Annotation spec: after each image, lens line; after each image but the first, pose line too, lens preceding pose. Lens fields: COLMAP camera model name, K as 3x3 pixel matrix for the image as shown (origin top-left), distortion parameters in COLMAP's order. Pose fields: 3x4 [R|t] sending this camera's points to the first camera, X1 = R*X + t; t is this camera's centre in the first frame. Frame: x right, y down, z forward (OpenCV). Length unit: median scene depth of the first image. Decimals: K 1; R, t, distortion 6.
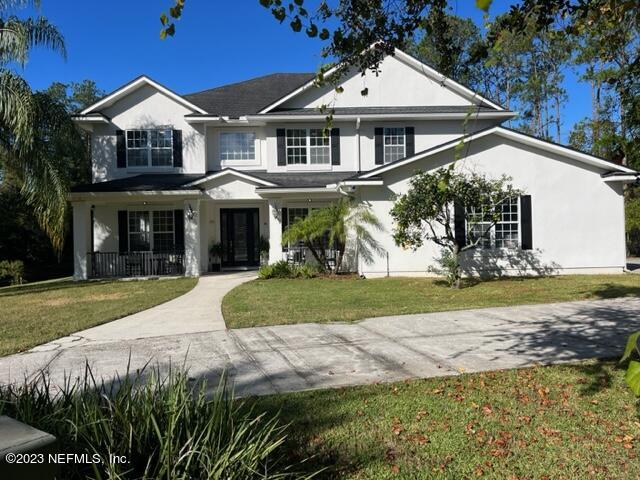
lens RADIAL K [[484.0, 0, 322.7], [0, 484.0, 232.5], [0, 0, 1]] dist [0.078685, -0.116736]
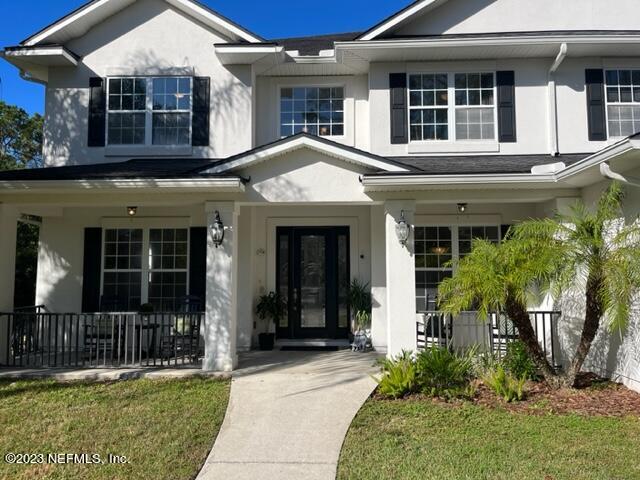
lens RADIAL K [[484.0, 0, 322.7], [0, 484.0, 232.5], [0, 0, 1]] dist [0.078685, -0.116736]
pose [[0.997062, 0.010894, -0.075826, -0.126014], [-0.016646, 0.996996, -0.075646, -0.004588], [0.074774, 0.076686, 0.994248, 0.499918]]
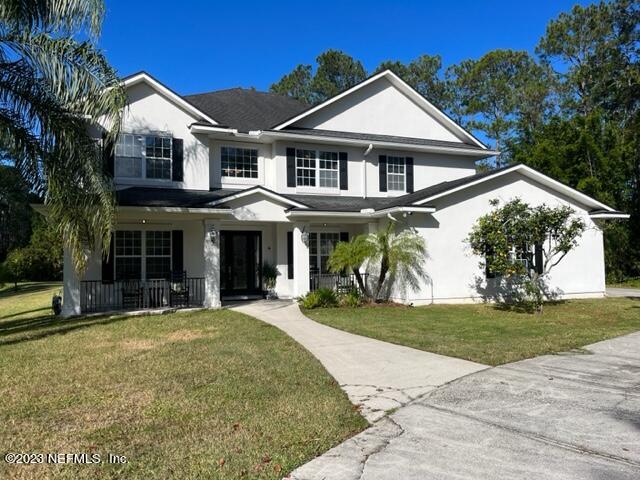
lens RADIAL K [[484.0, 0, 322.7], [0, 484.0, 232.5], [0, 0, 1]] dist [0.078685, -0.116736]
pose [[0.940220, 0.030143, 0.339232, -0.346779], [-0.011197, 0.998273, -0.057669, 0.003657], [-0.340384, 0.050423, 0.938933, 0.106015]]
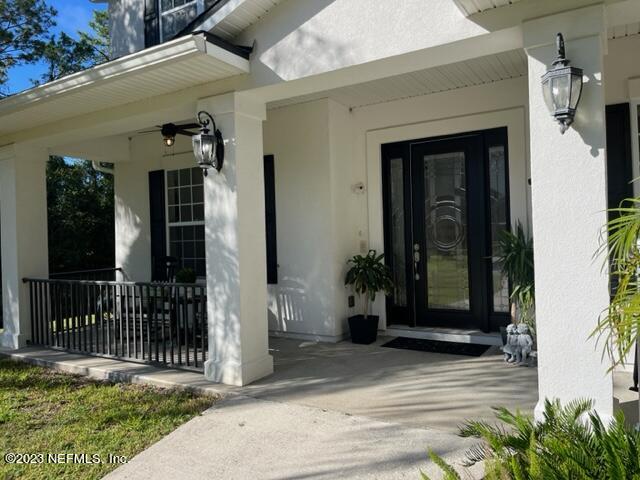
lens RADIAL K [[481.4, 0, 319.0], [0, 481.4, 231.3], [0, 0, 1]] dist [-0.006021, -0.002391]
pose [[0.842015, -0.010445, -0.539353, -0.076252], [0.025271, 0.999479, 0.020096, 0.000892], [0.538862, -0.030551, 0.841840, 0.736029]]
